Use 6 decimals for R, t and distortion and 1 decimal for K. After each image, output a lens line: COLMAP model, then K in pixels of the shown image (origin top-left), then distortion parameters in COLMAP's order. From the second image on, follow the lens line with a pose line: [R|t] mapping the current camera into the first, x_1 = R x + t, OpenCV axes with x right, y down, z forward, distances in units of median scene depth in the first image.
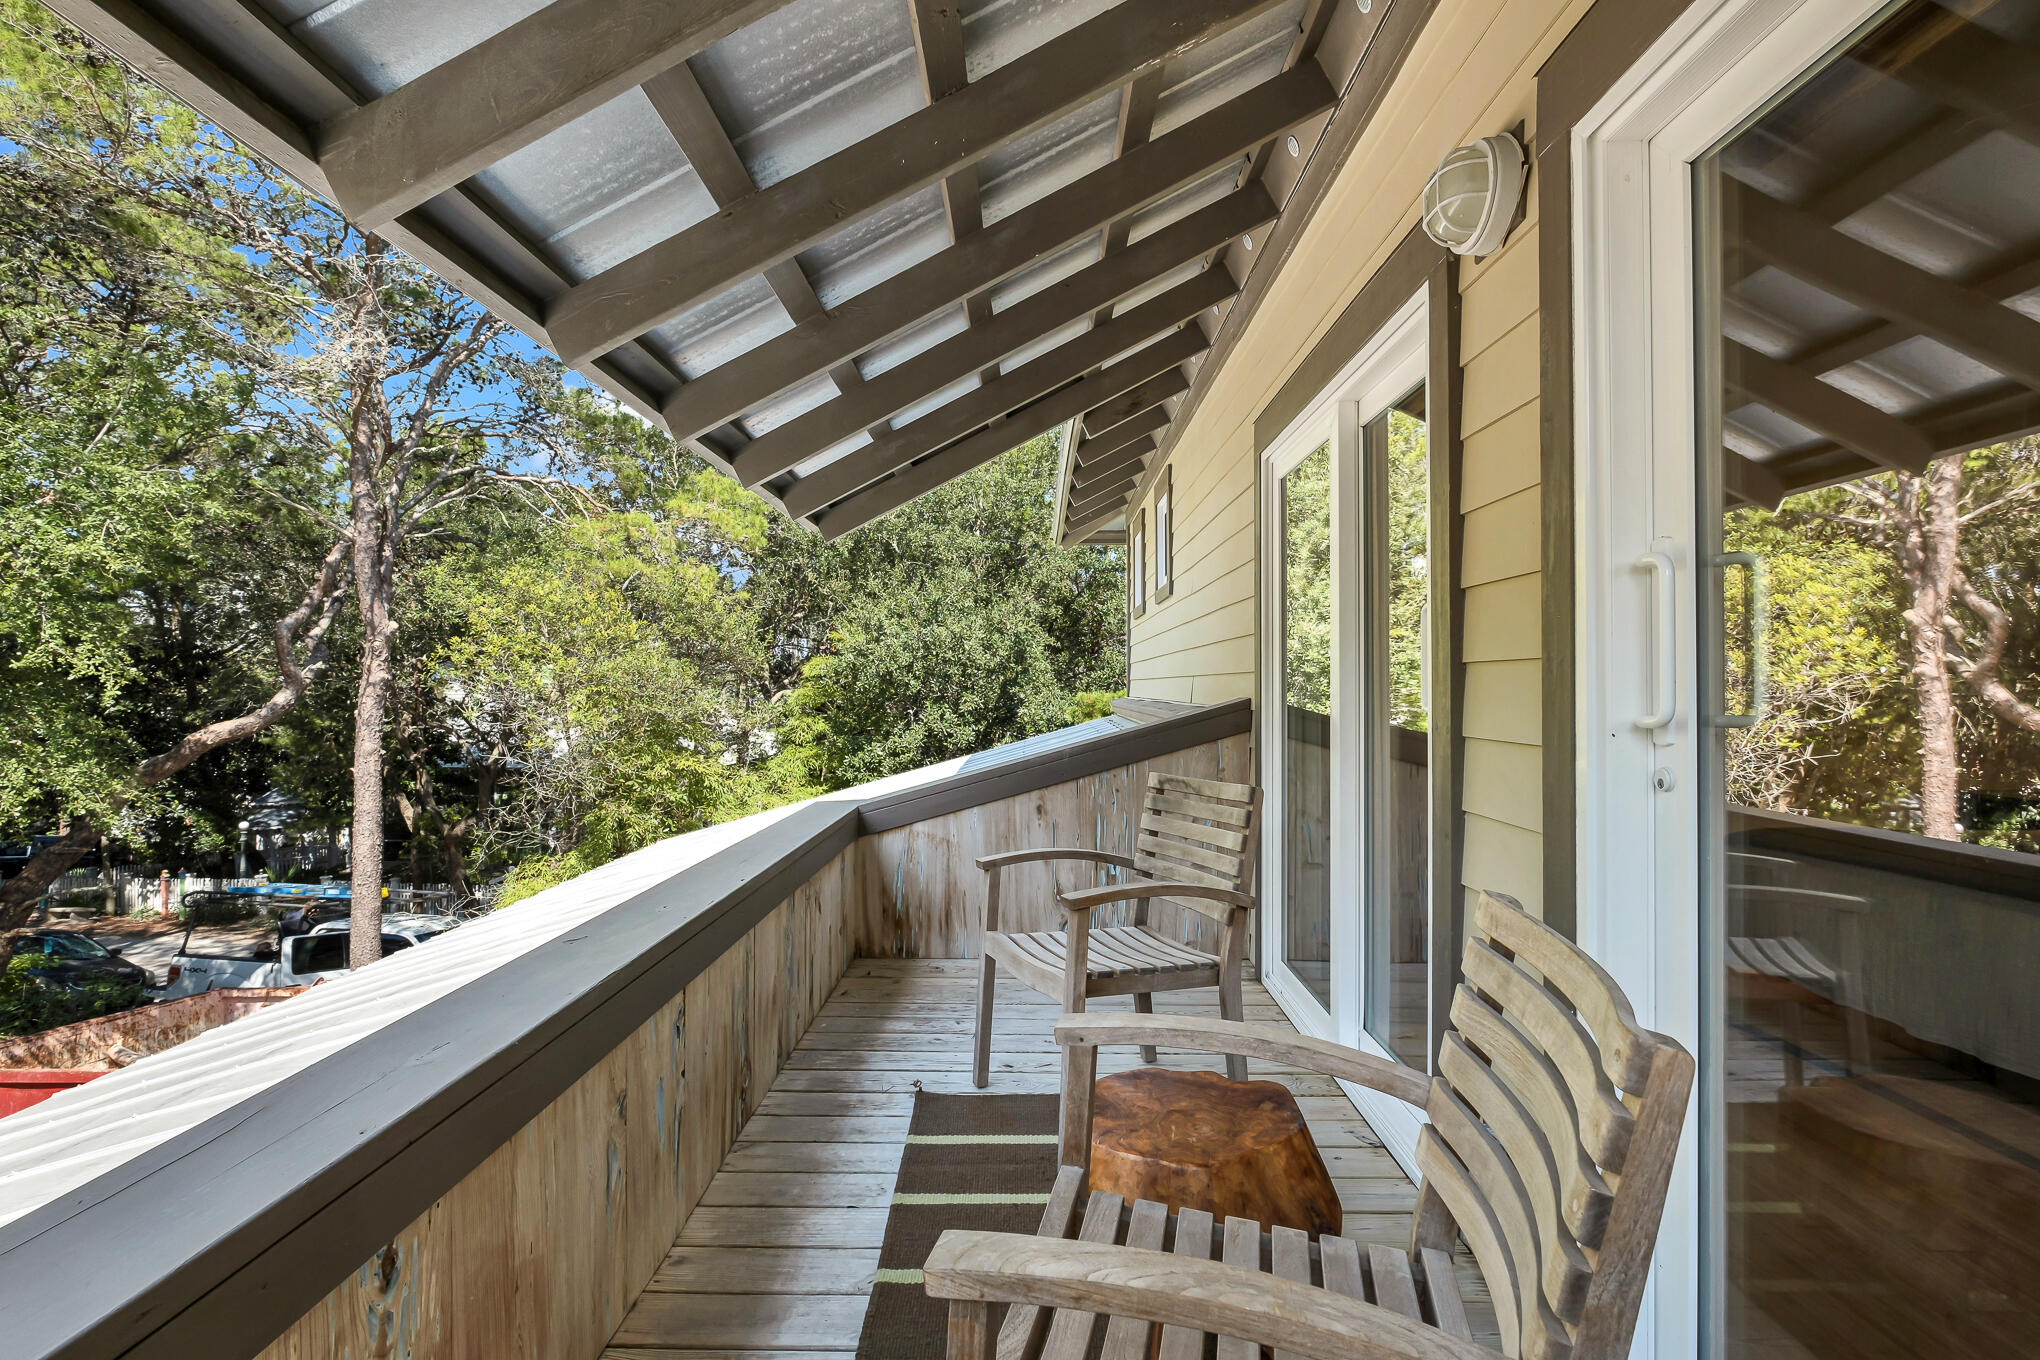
lens RADIAL K [[909.1, 0, 1026.6], [0, 909.1, 677.3], [0, 0, 1]] dist [-0.001395, -0.001934]
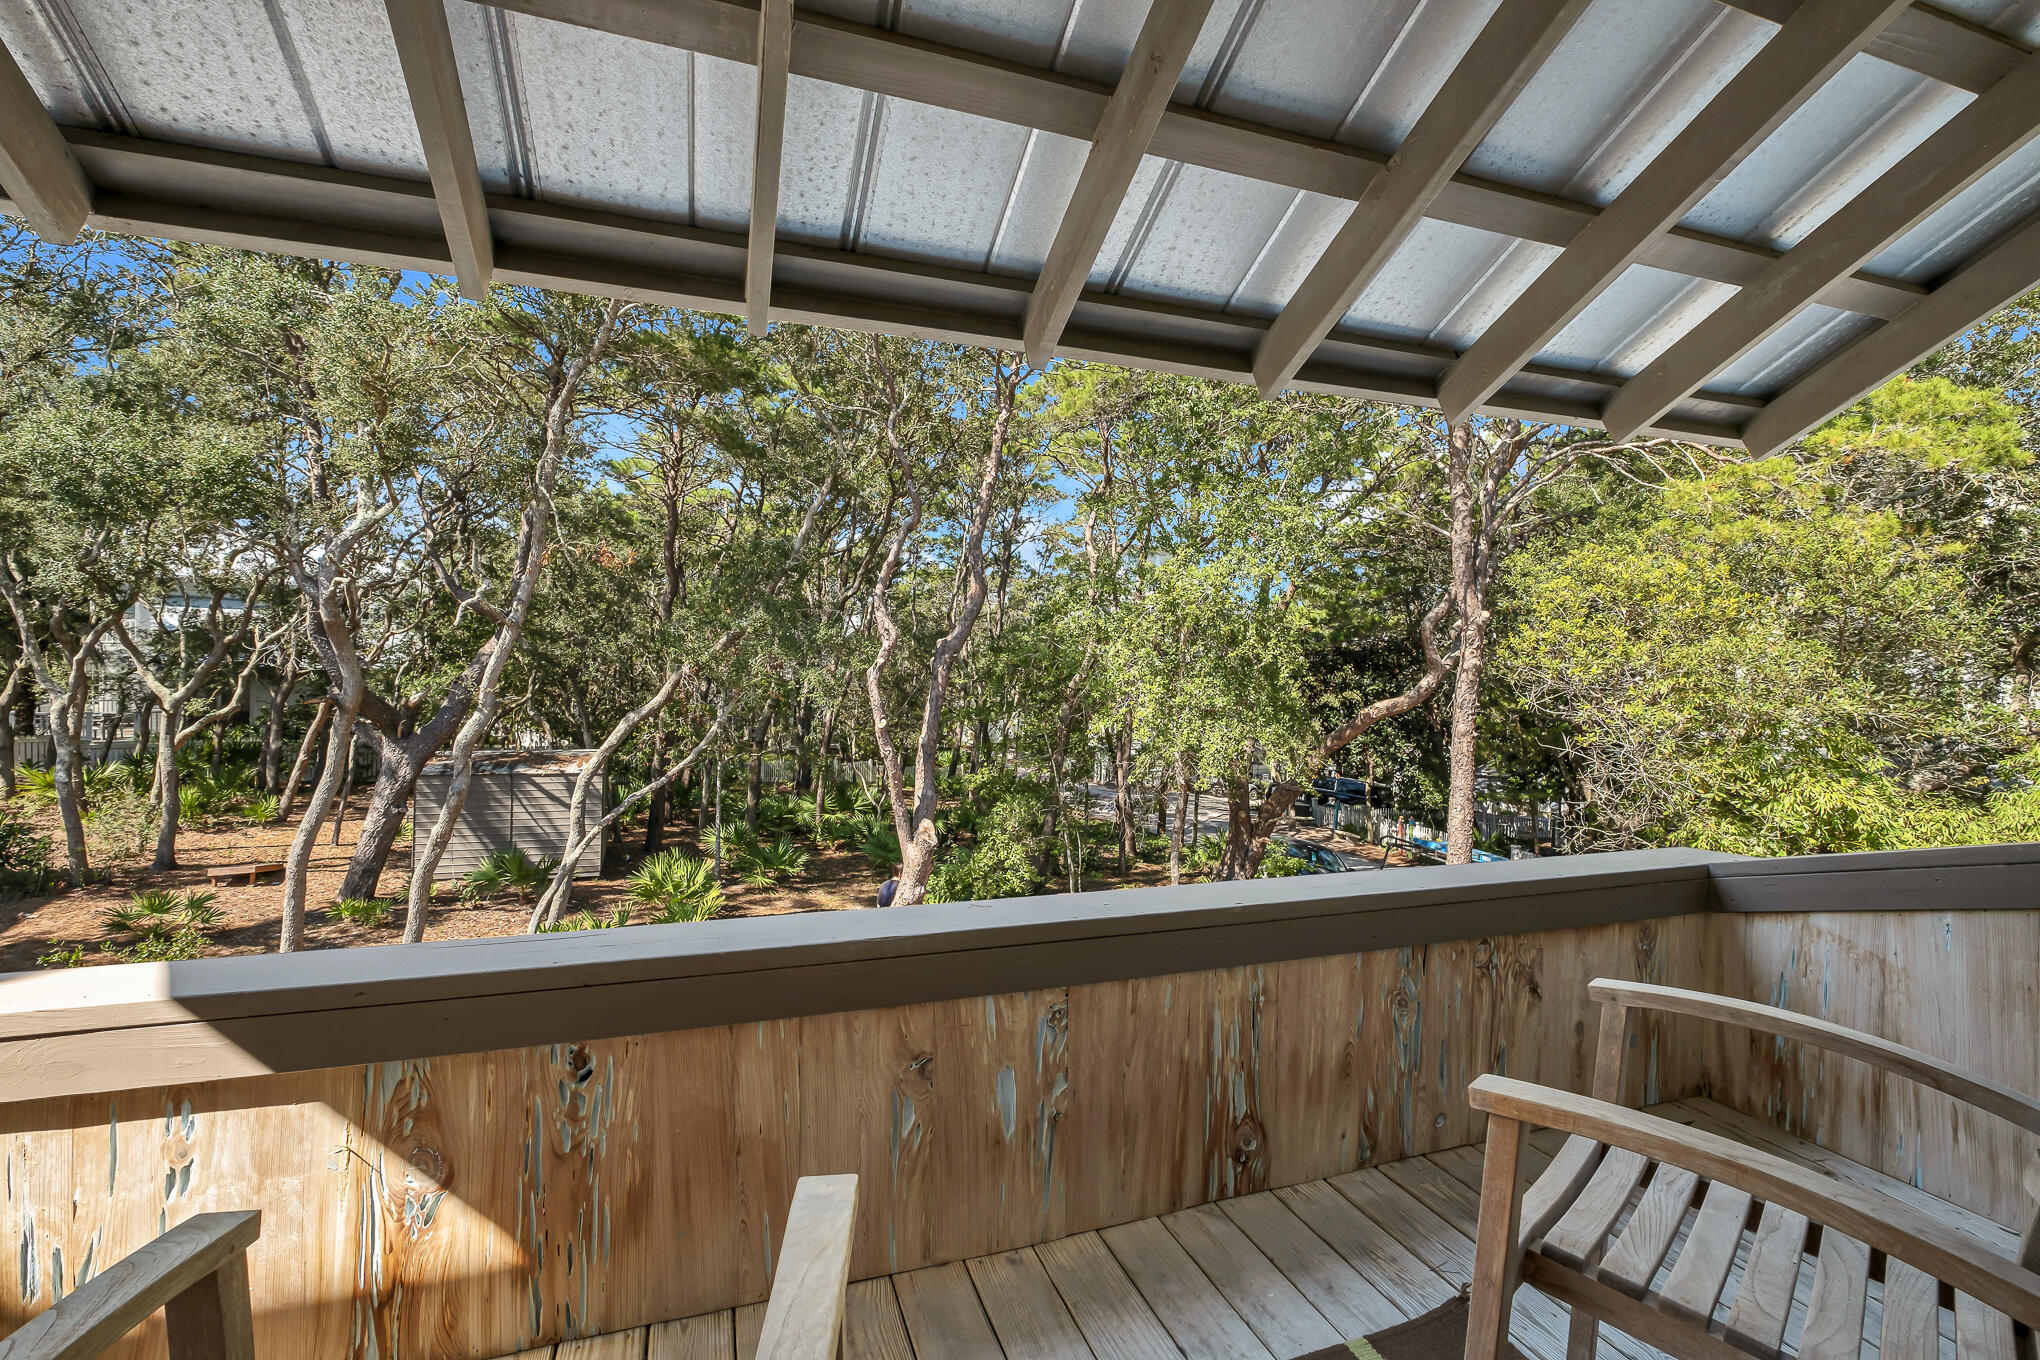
lens RADIAL K [[909.1, 0, 1030.4], [0, 909.1, 671.5], [0, 0, 1]] dist [-0.001395, -0.001934]
pose [[0.348503, 0.011706, -0.937234, 0.113665], [-0.005389, 0.999931, 0.010486, 0.000301], [0.937292, 0.001396, 0.348542, 0.146094]]
